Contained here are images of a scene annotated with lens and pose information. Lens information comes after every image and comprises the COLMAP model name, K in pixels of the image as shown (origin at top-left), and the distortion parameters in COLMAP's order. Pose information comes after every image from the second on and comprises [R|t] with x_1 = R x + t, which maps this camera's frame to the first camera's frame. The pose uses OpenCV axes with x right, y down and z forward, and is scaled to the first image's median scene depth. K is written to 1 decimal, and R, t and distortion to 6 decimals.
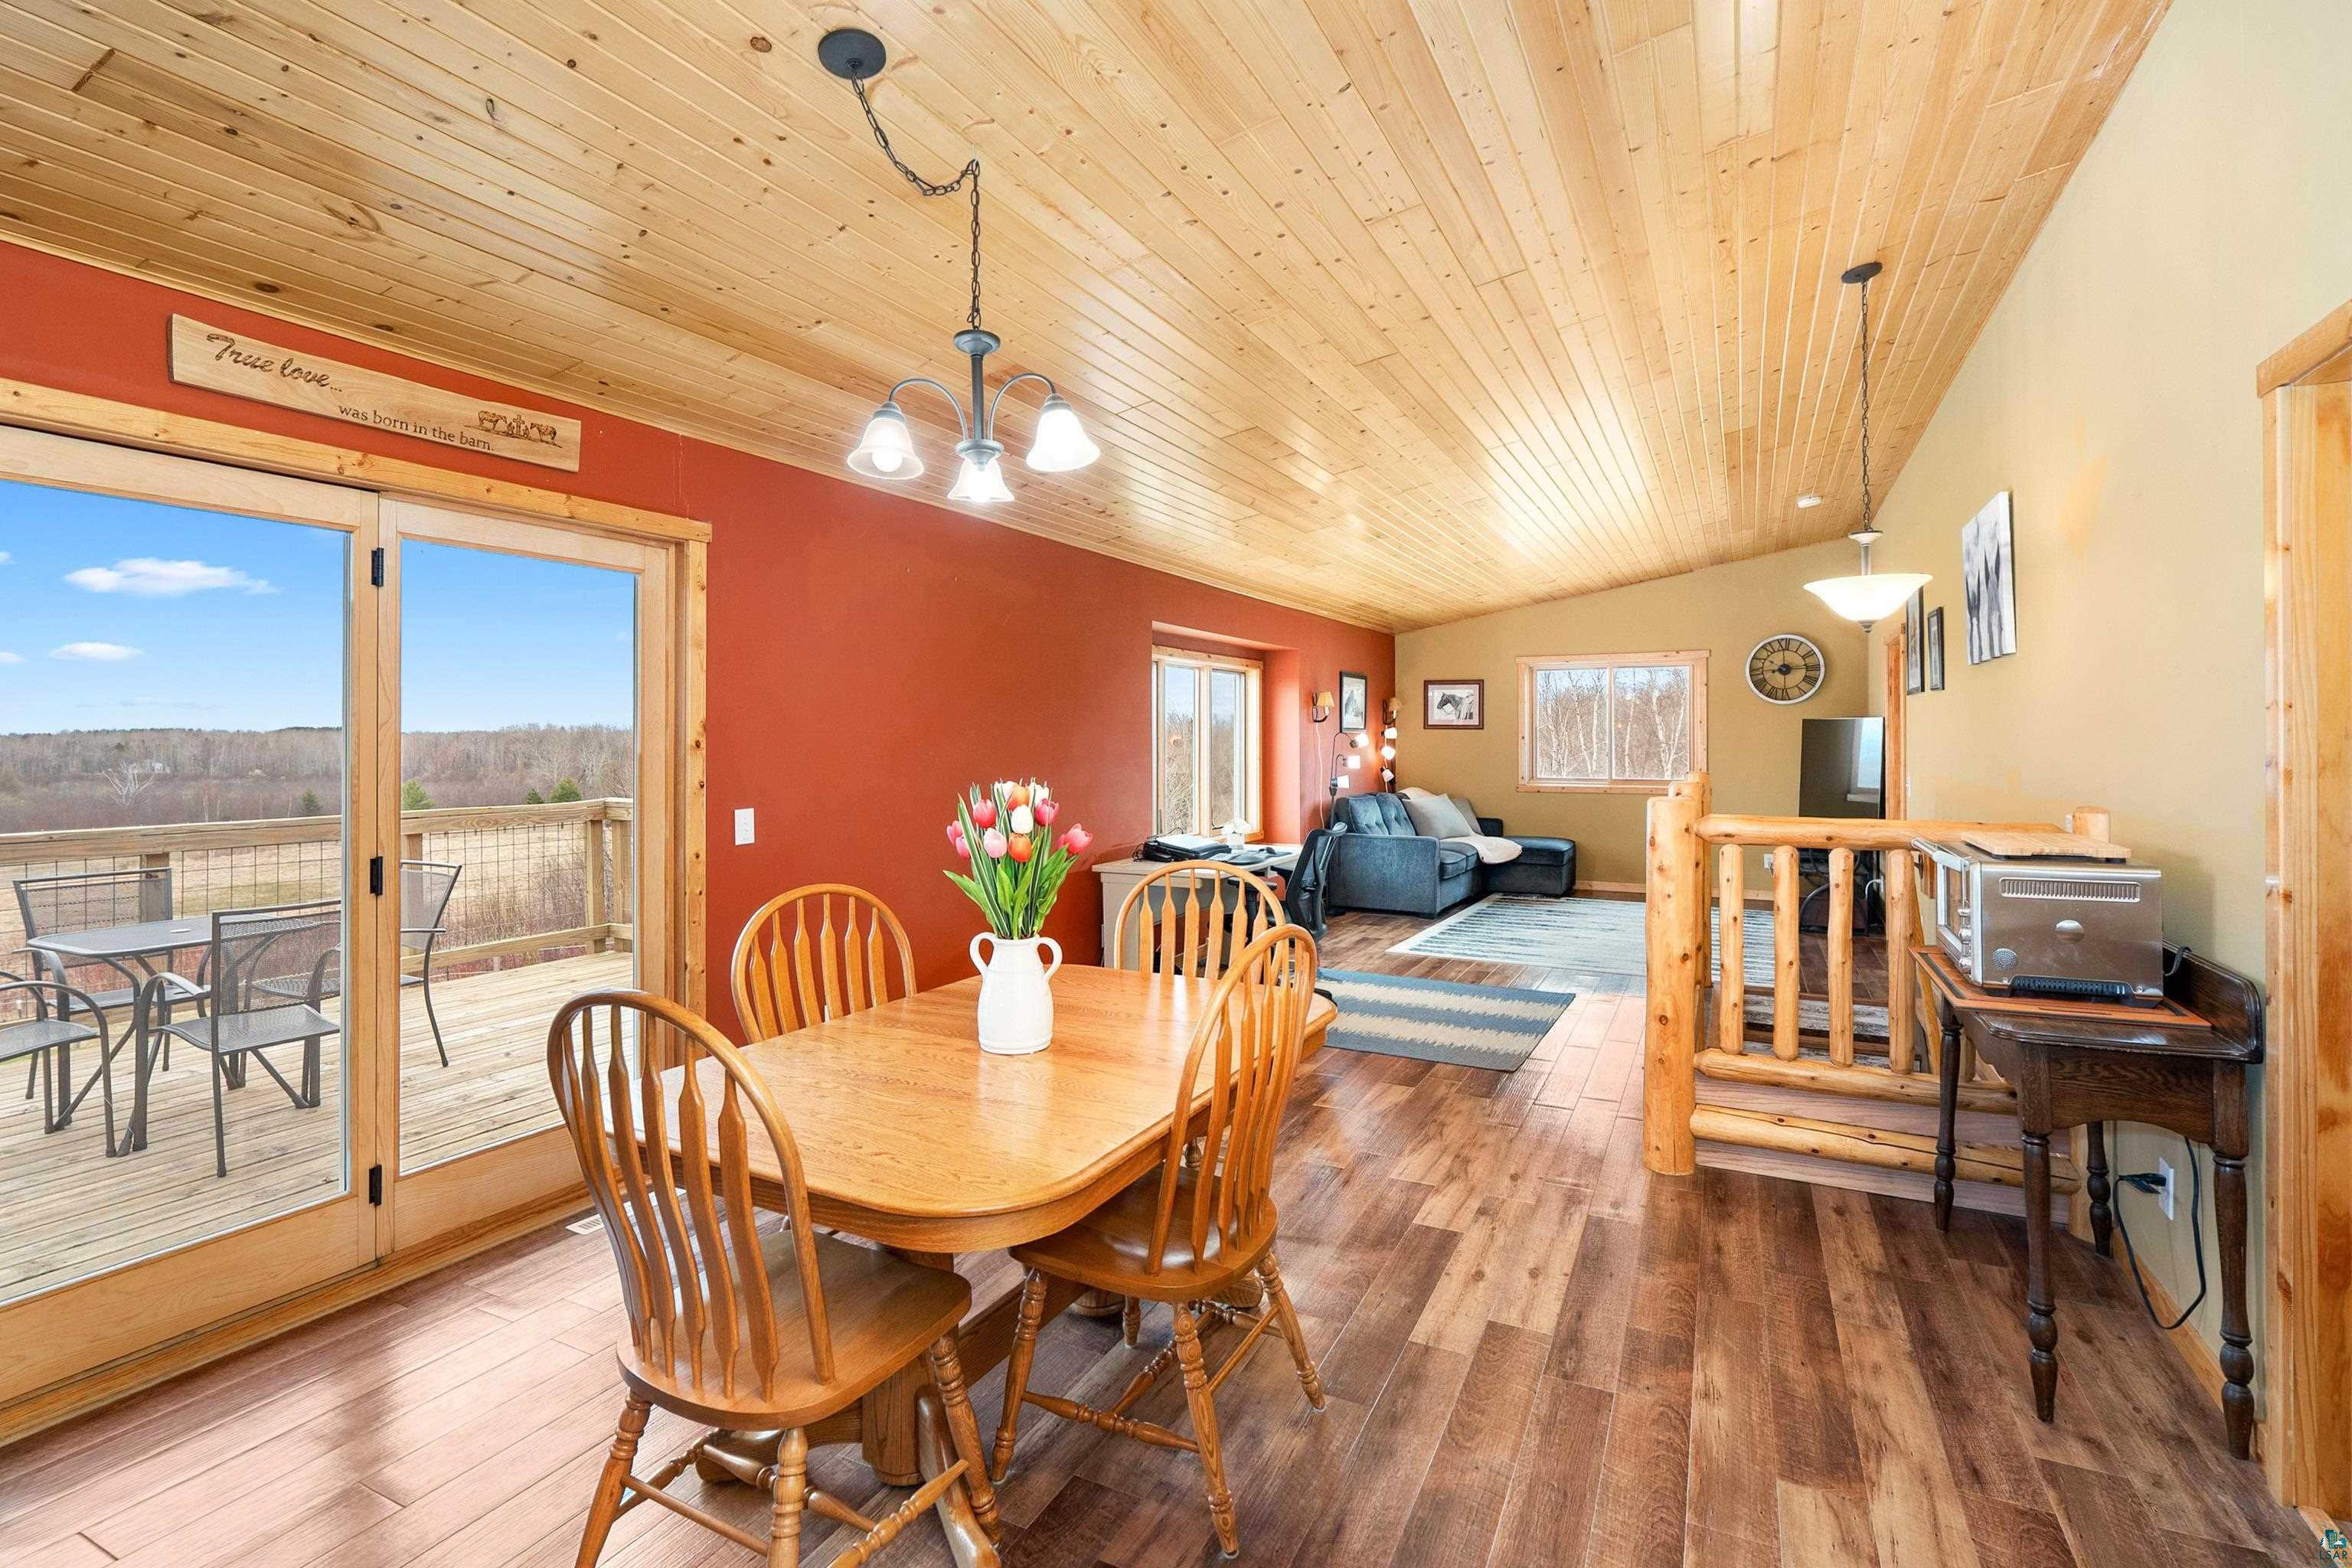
lens RADIAL K [[1097.7, 0, 1185.8], [0, 1097.7, 735.2], [0, 0, 1]] dist [0.001296, 0.000281]
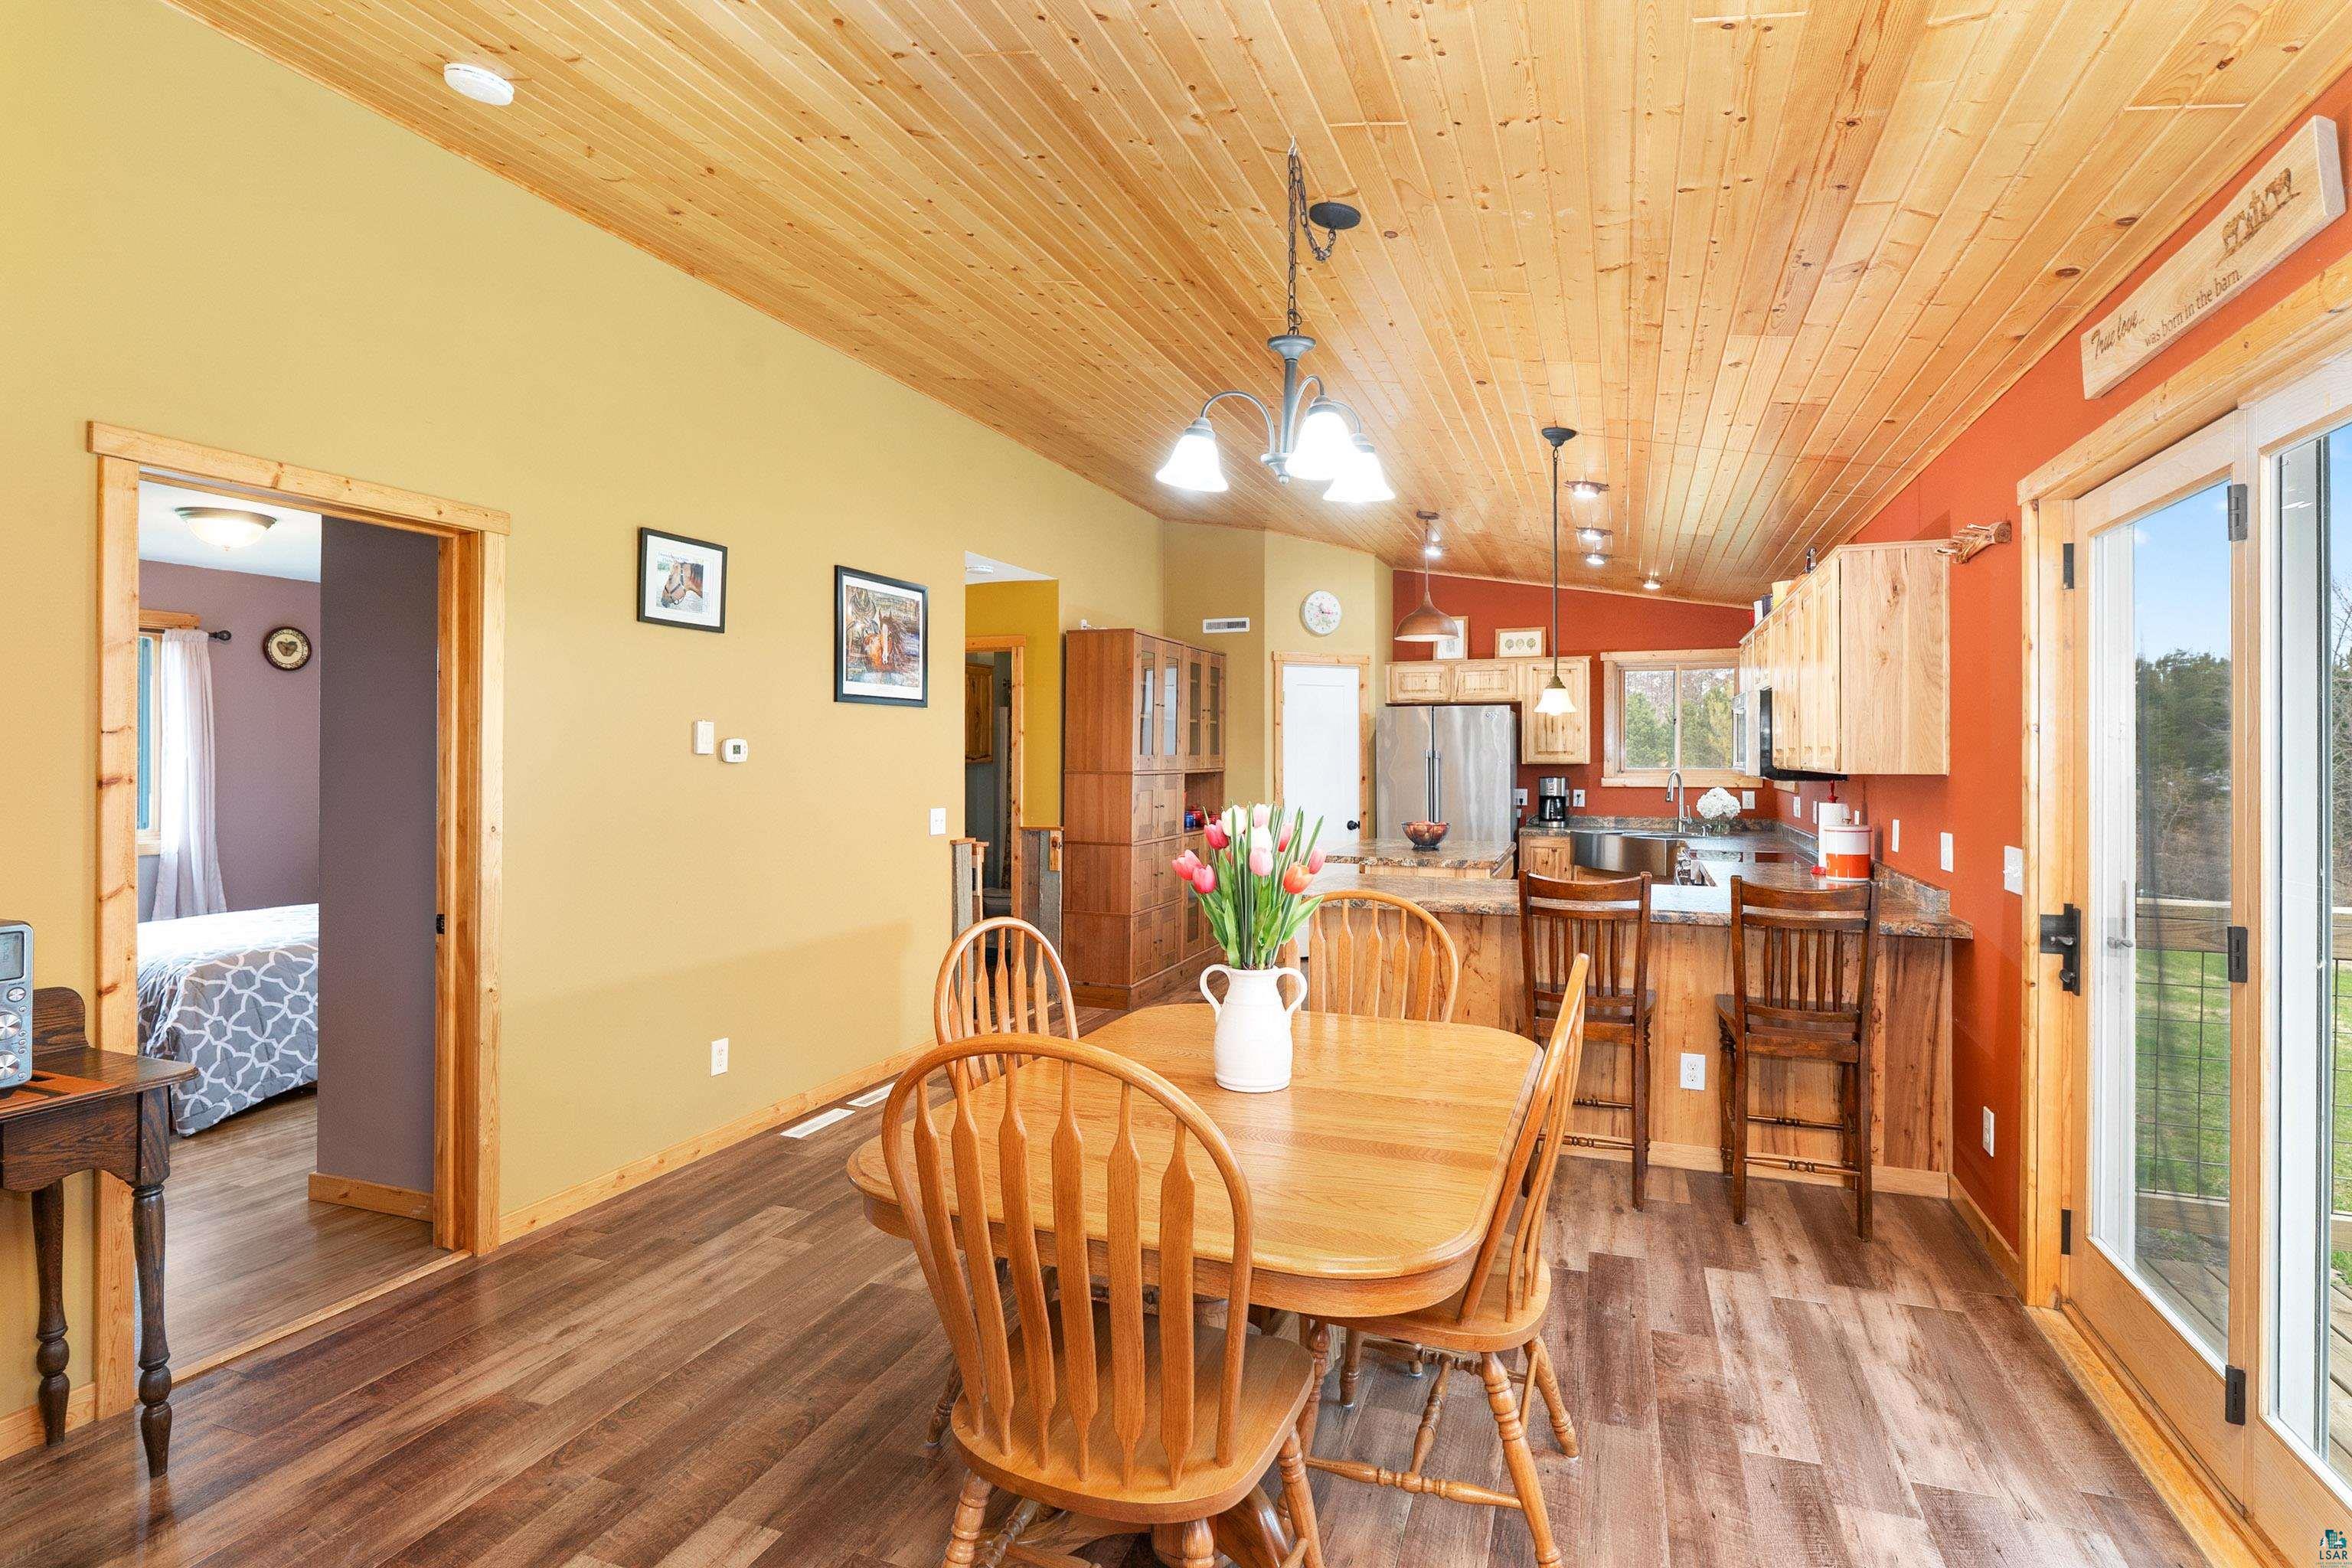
lens RADIAL K [[1158.3, 0, 1181.4], [0, 1158.3, 748.5], [0, 0, 1]] dist [-0.004029, 0.000083]
pose [[-0.994009, -0.001614, -0.109291, 0.011449], [-0.000532, 0.999951, -0.009929, 0.004180], [0.109301, -0.009811, -0.993960, 1.580008]]
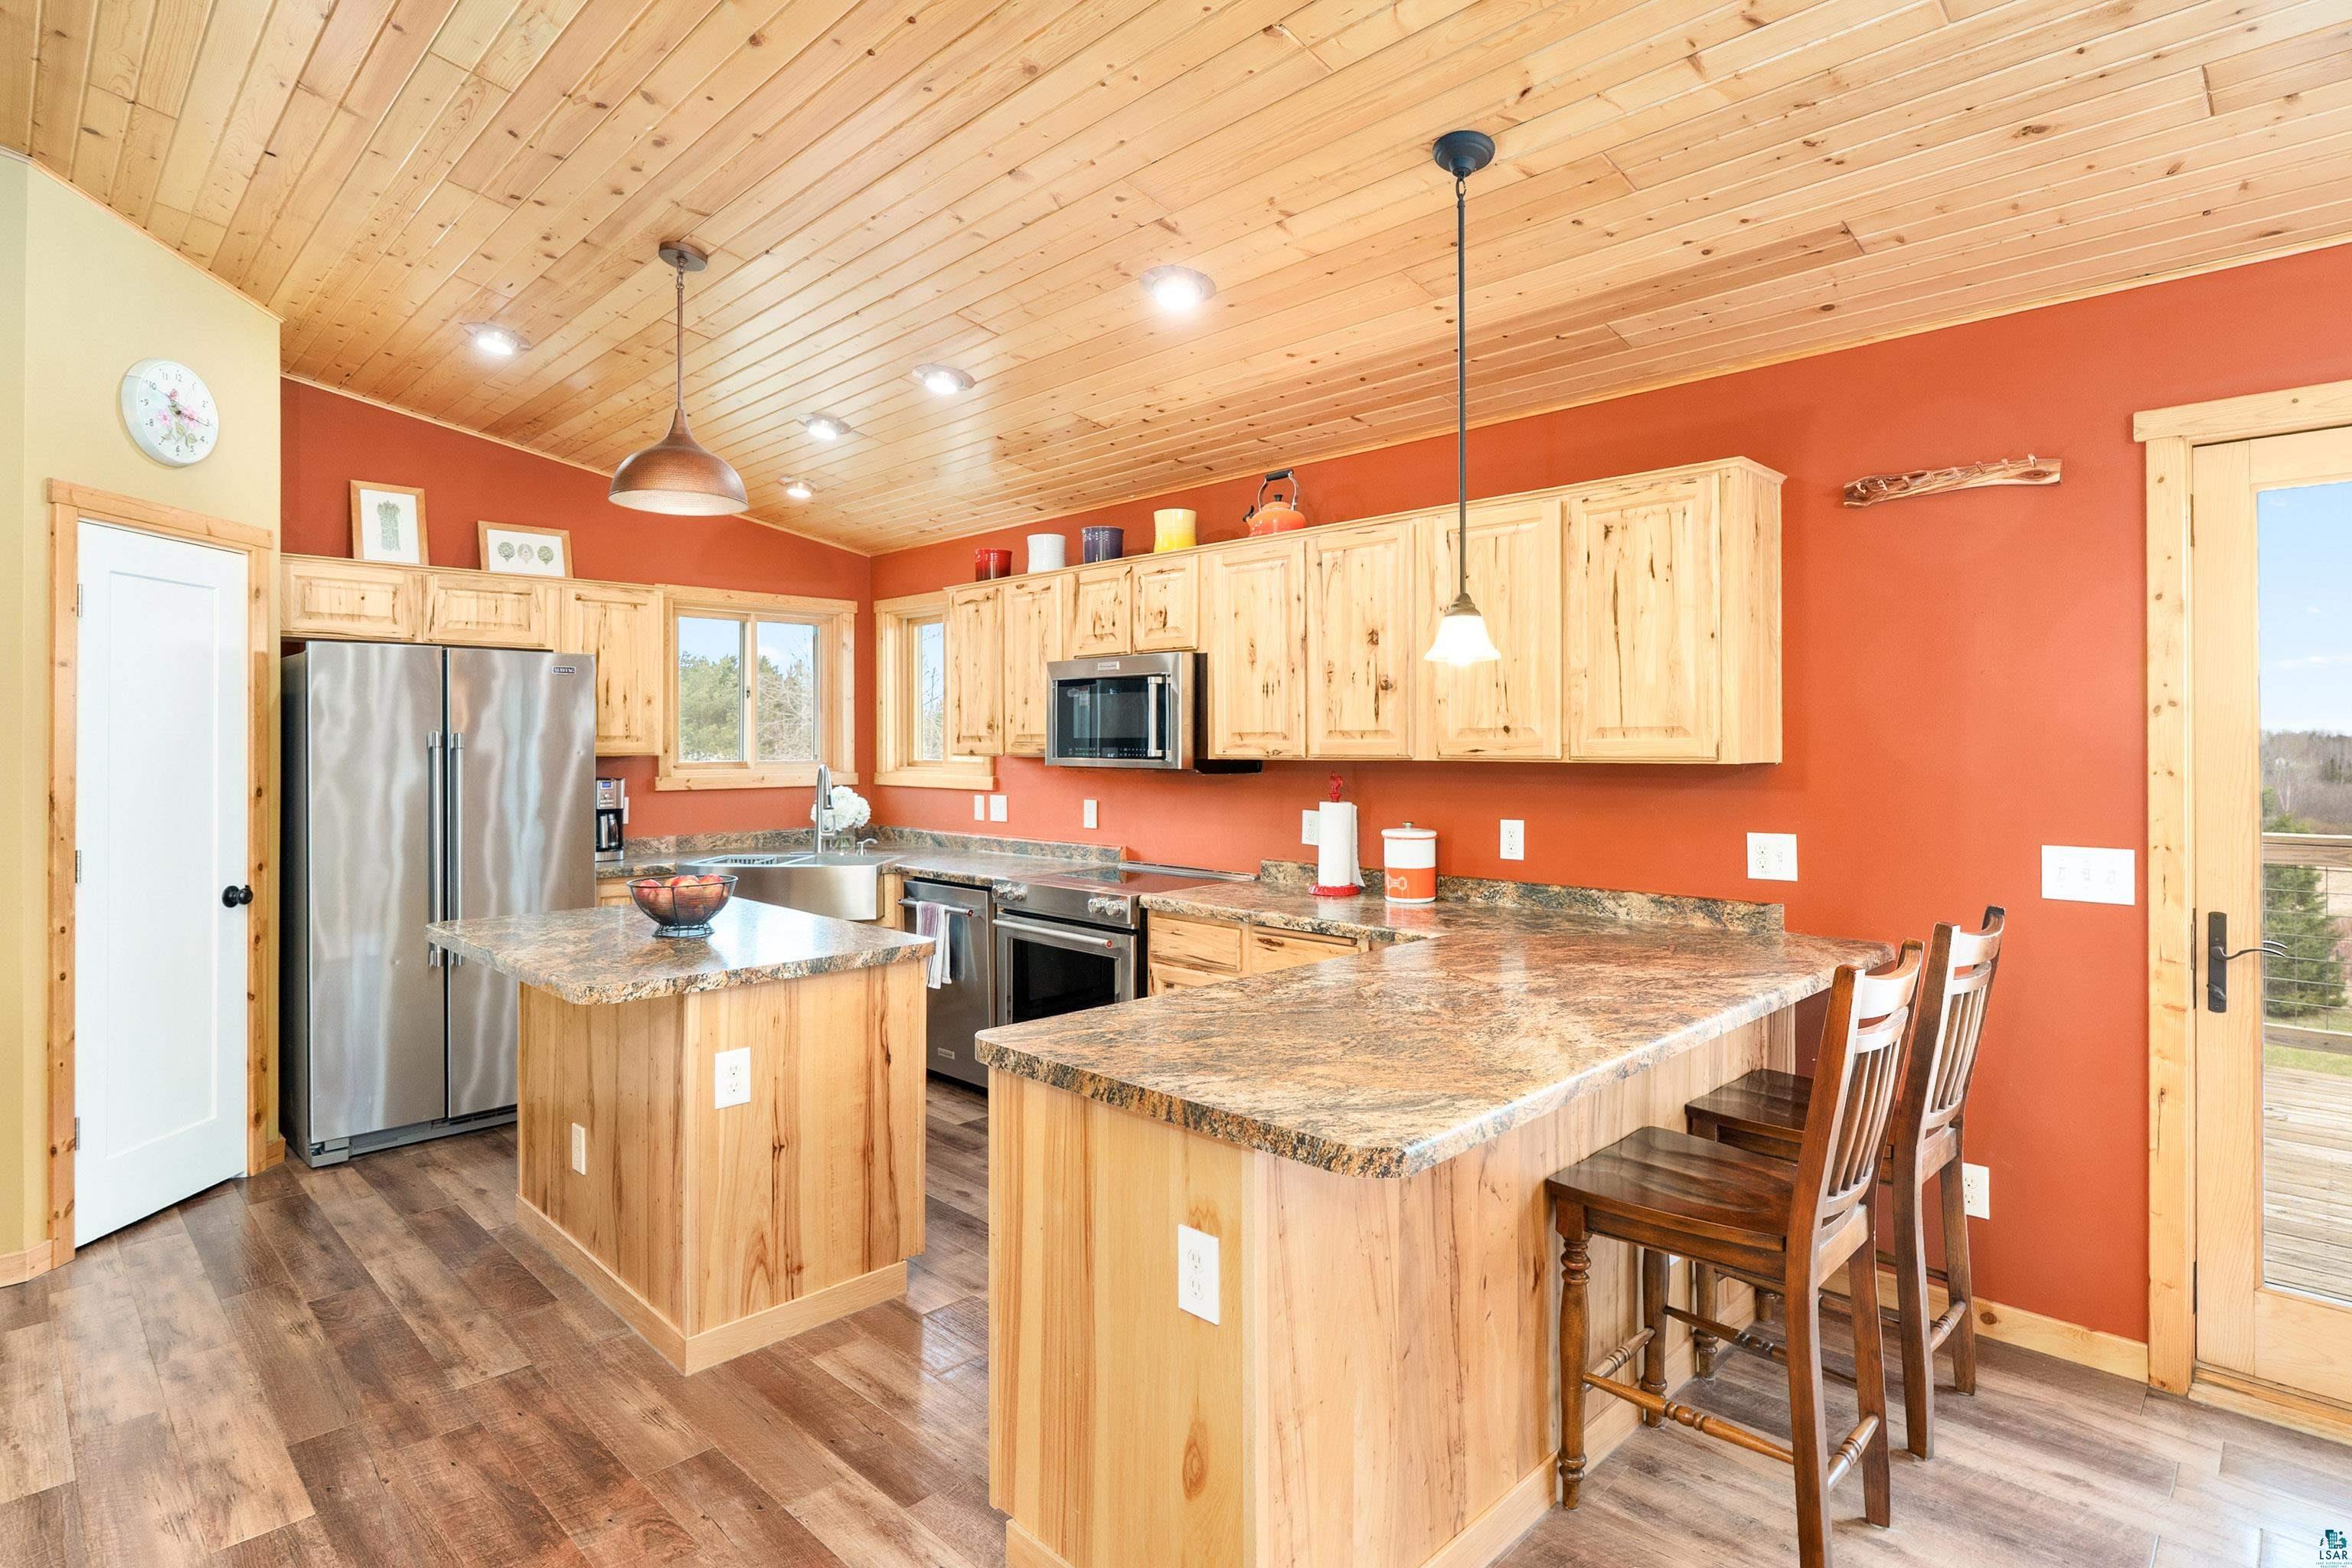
lens RADIAL K [[1190.0, 0, 1174.4], [0, 1190.0, 736.3], [0, 0, 1]] dist [-0.002995, -0.000354]
pose [[-0.307096, -0.004118, -0.951670, 0.218344], [0.006407, 0.999959, -0.006395, -0.000218], [0.951657, -0.008062, -0.307057, 0.253761]]
